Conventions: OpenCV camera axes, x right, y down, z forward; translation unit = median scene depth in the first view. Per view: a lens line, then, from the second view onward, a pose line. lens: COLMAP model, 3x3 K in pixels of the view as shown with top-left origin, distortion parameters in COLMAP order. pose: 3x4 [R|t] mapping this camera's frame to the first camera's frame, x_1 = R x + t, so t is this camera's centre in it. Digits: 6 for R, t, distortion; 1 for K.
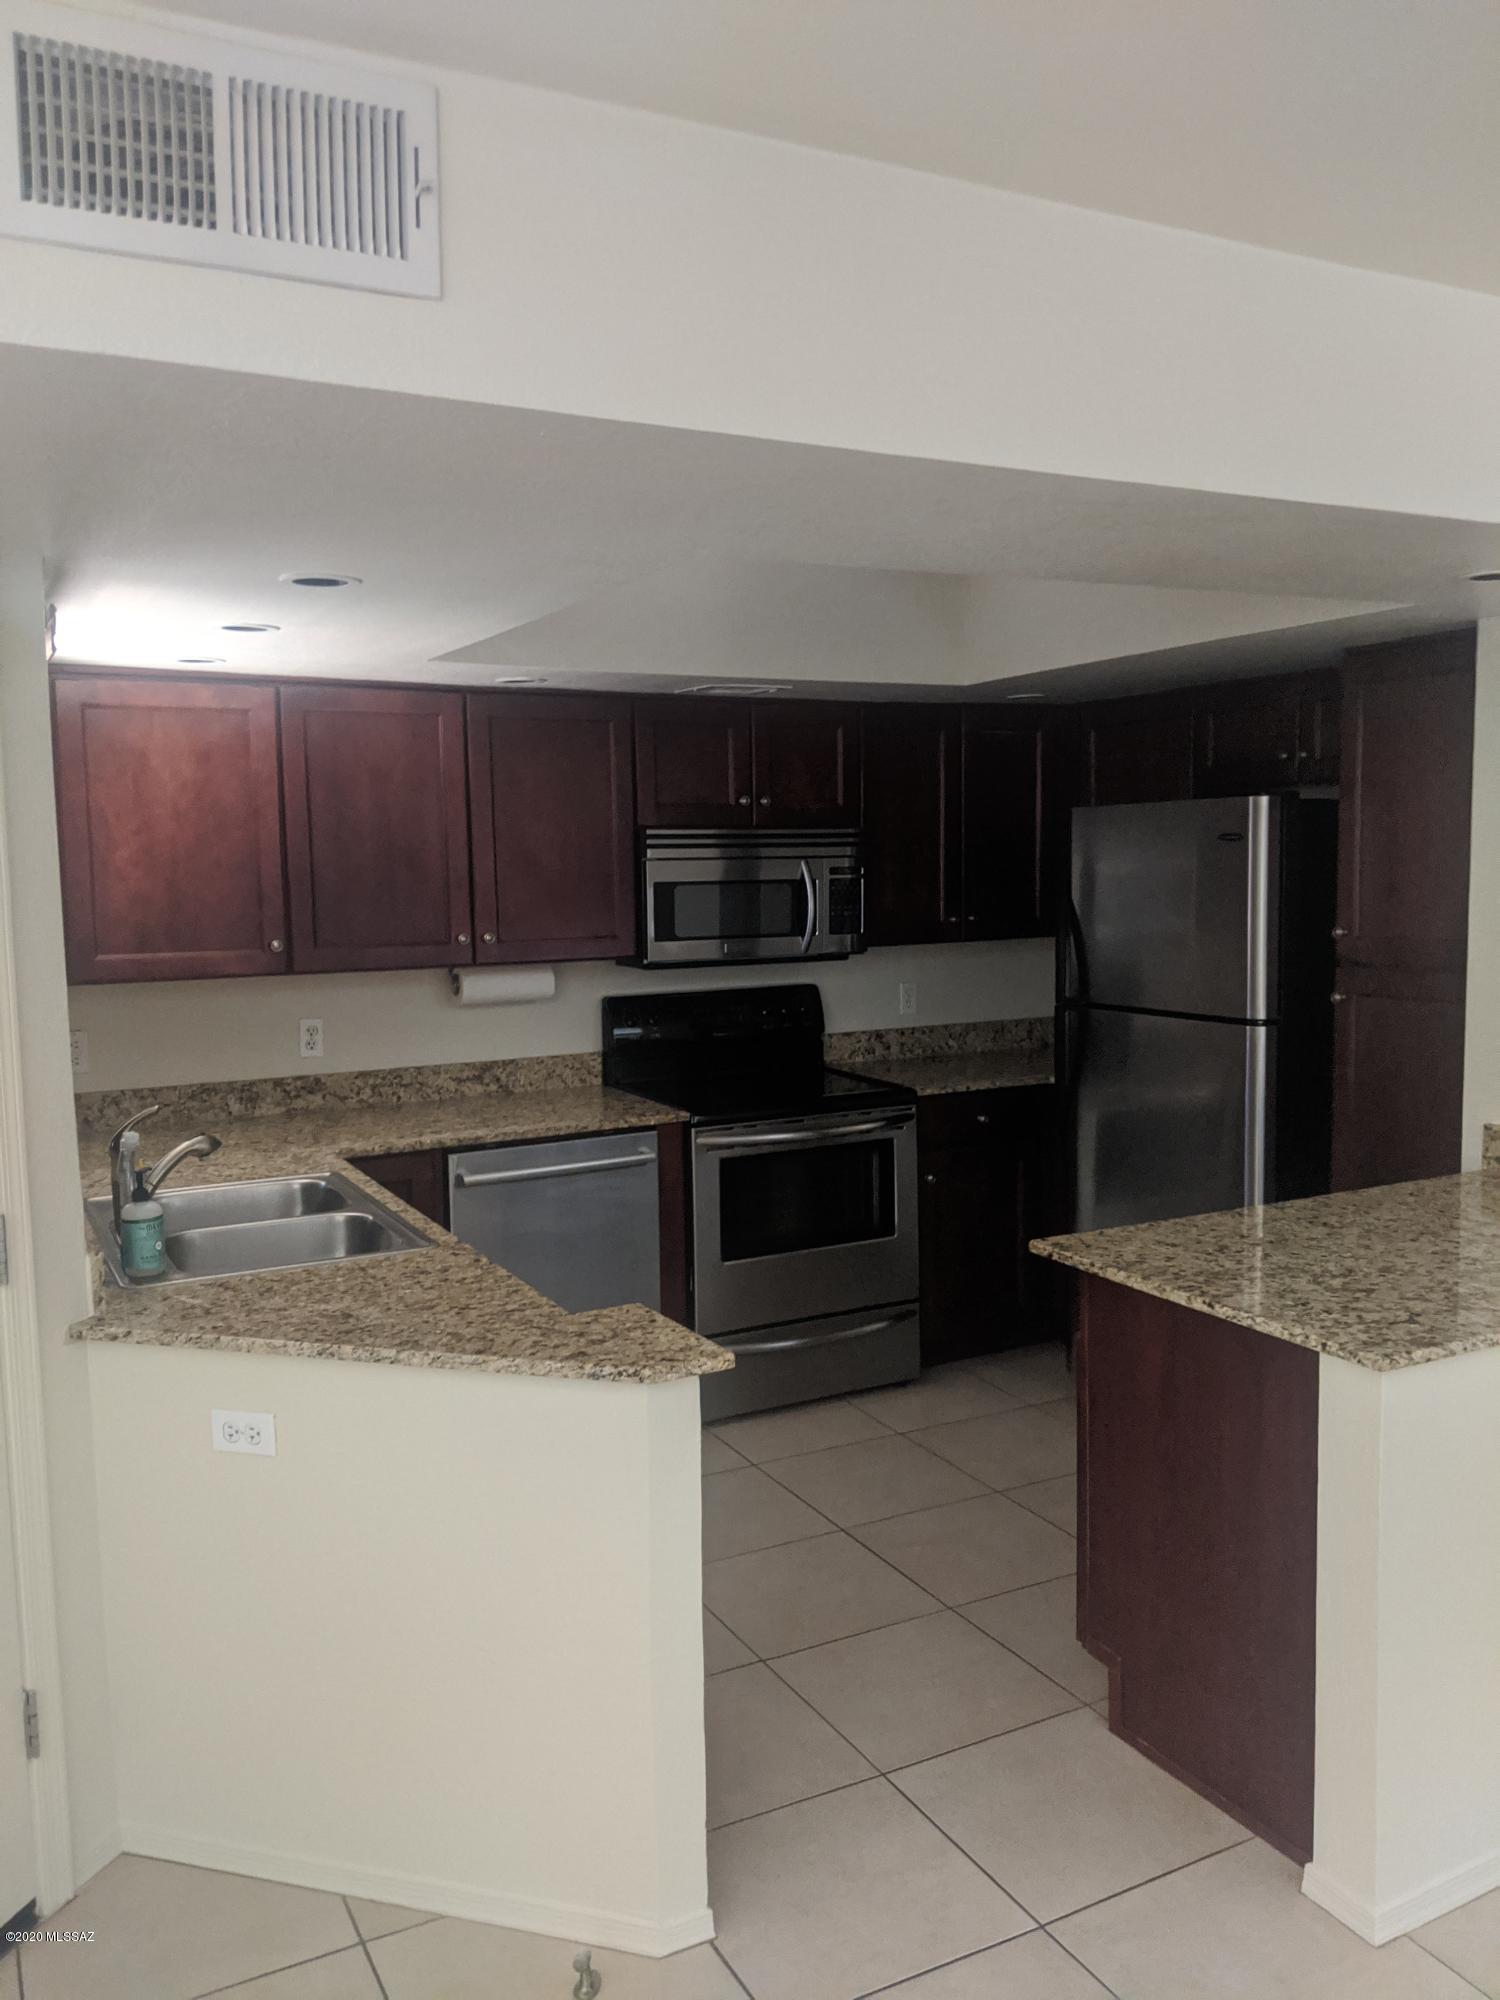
lens RADIAL K [[1618.3, 0, 755.5], [0, 1618.3, 1011.4], [0, 0, 1]] dist [0.086806, -0.129531]
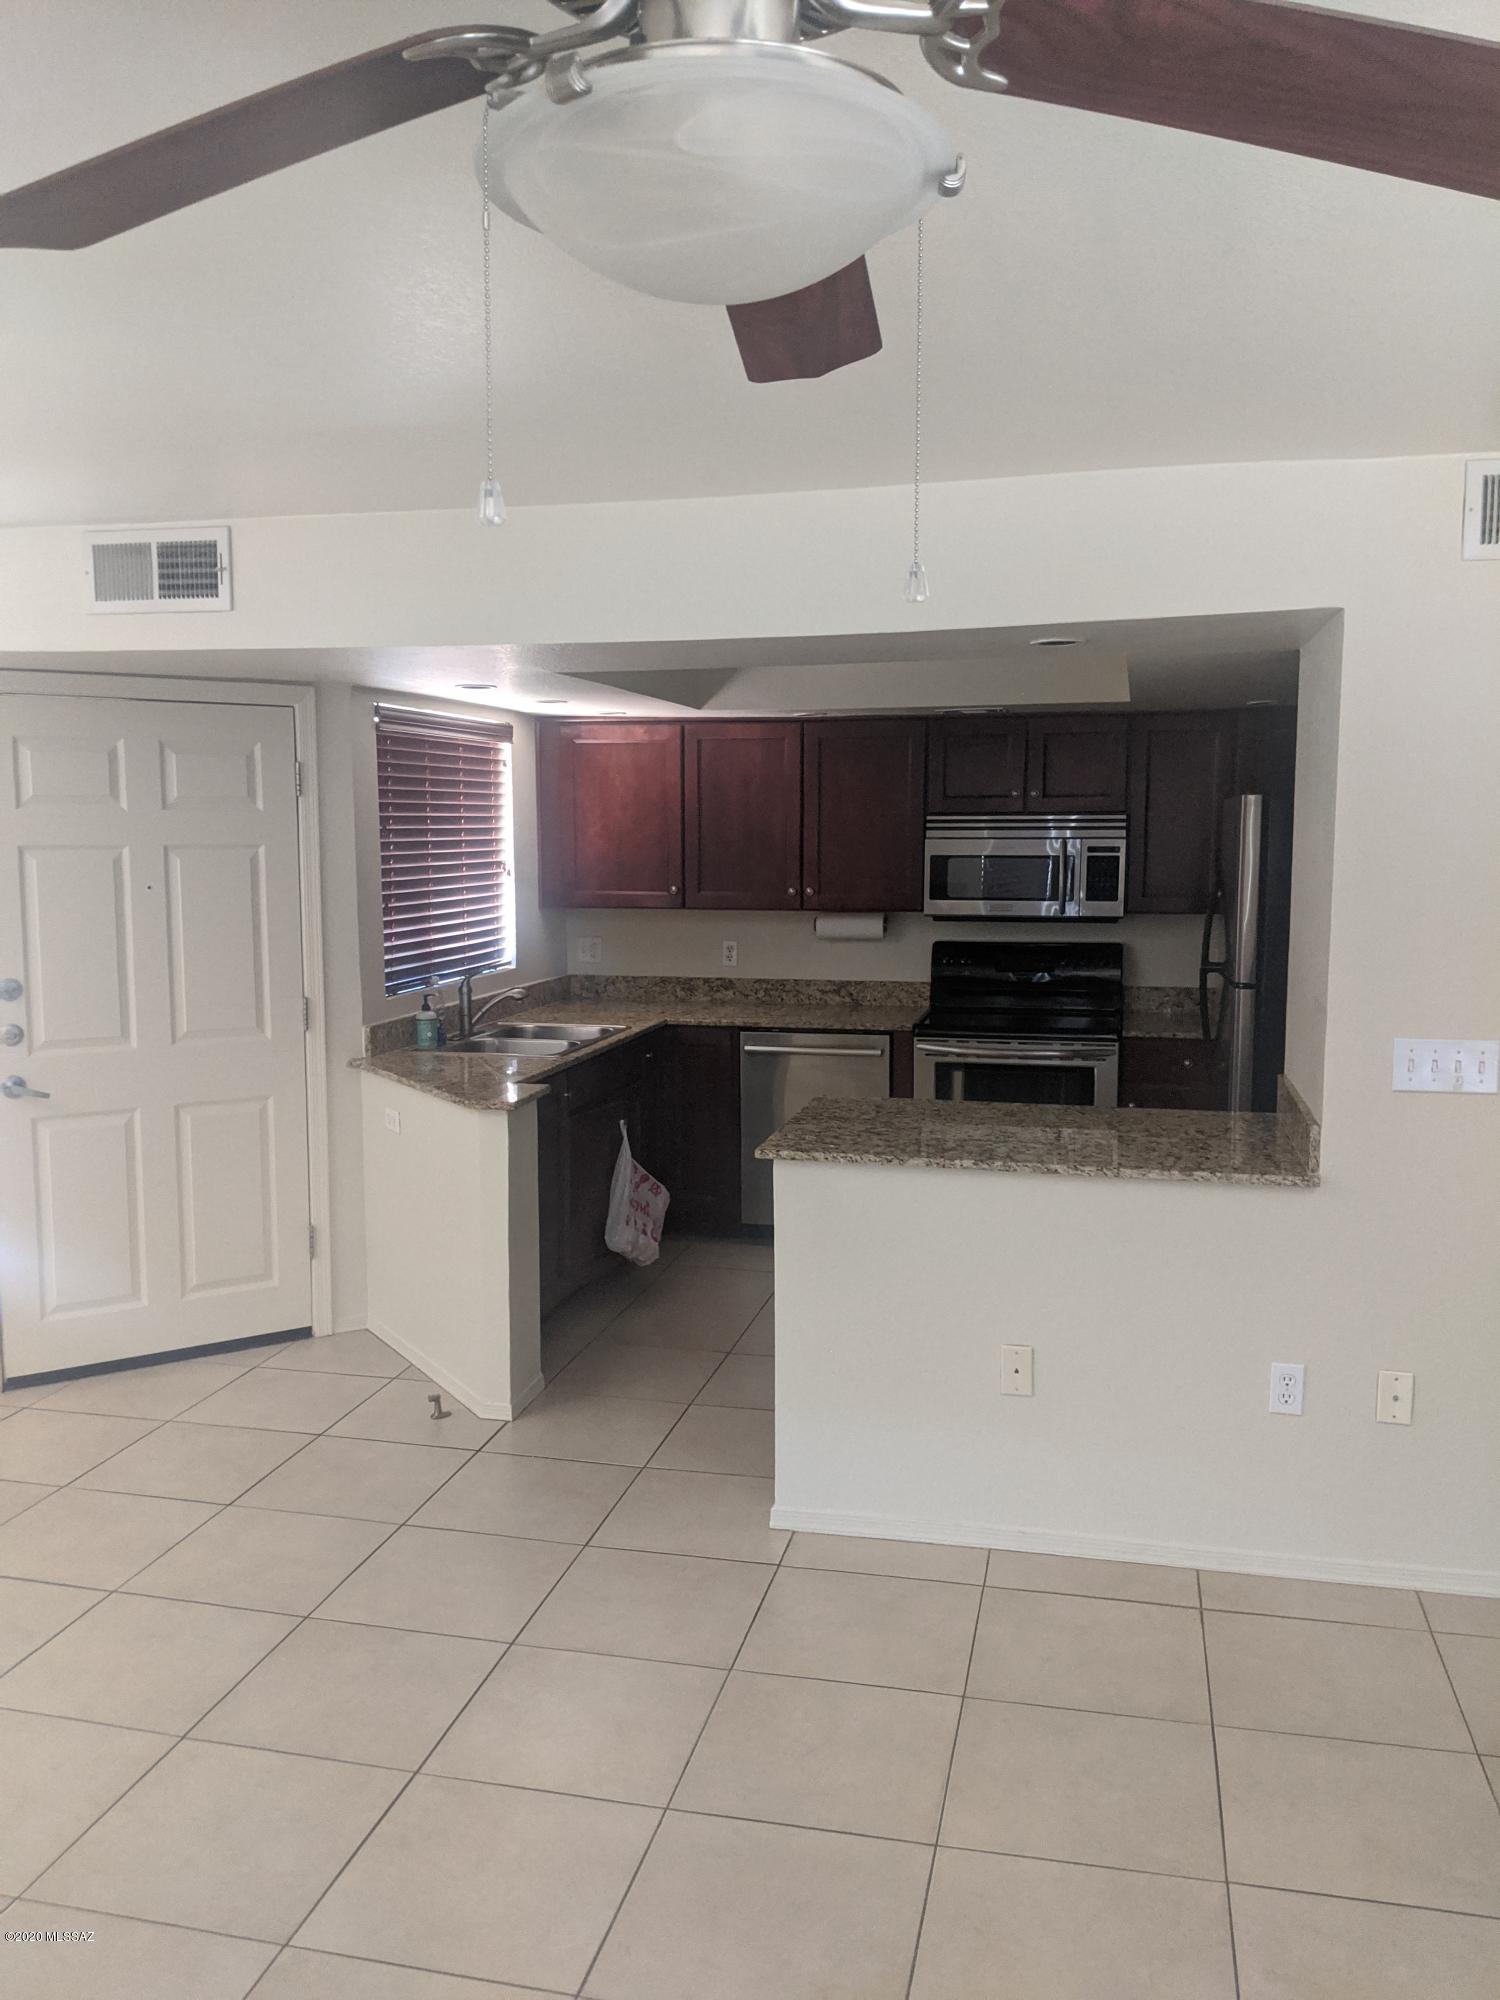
lens RADIAL K [[1632.5, 0, 720.8], [0, 1632.5, 999.6], [0, 0, 1]] dist [0.077803, -0.141515]
pose [[0.732052, 0.084800, -0.675950, 0.747020], [-0.078454, 0.996115, 0.040001, -0.000800], [0.676716, 0.023748, 0.735861, -0.116578]]
